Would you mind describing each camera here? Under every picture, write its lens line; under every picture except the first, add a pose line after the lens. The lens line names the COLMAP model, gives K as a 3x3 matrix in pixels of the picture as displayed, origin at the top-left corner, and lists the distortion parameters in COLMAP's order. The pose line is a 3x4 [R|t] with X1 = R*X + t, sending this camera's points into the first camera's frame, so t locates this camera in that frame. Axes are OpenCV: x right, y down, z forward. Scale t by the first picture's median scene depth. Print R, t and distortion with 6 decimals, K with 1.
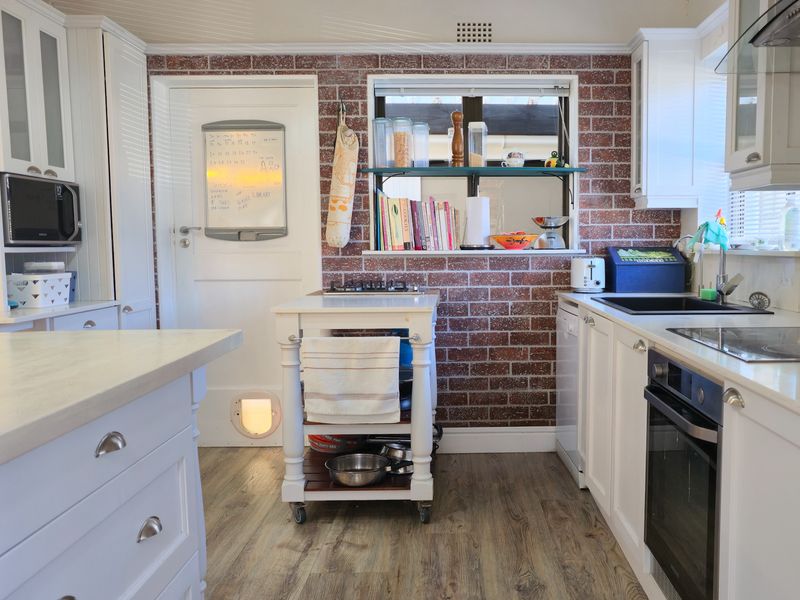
lens RADIAL K [[730.0, 0, 400.0], [0, 730.0, 300.0], [0, 0, 1]] dist [-0.052297, 0.005080]
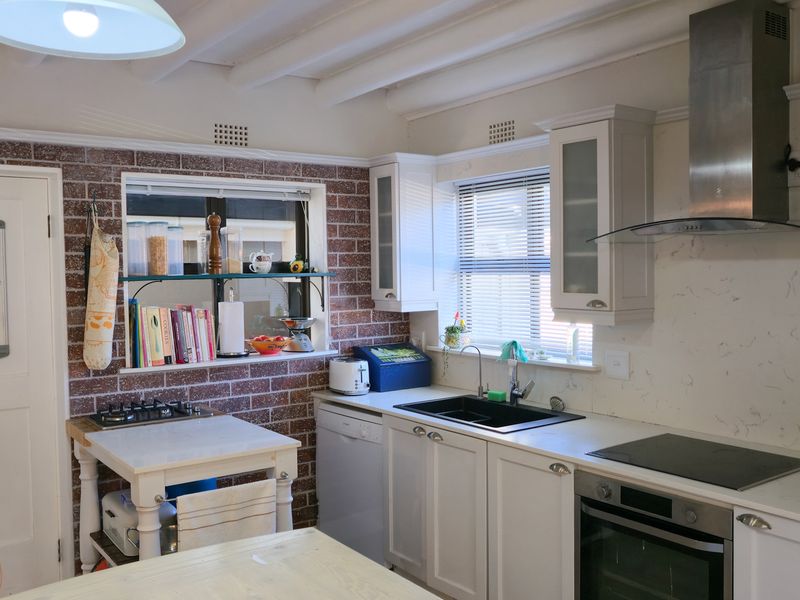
lens RADIAL K [[772.3, 0, 400.0], [0, 772.3, 300.0], [0, 0, 1]] dist [-0.026070, -0.005438]
pose [[0.812521, -0.031595, 0.582074, -0.315334], [0.066103, 0.997083, -0.038153, -0.093812], [-0.579171, 0.069477, 0.812240, 0.047482]]
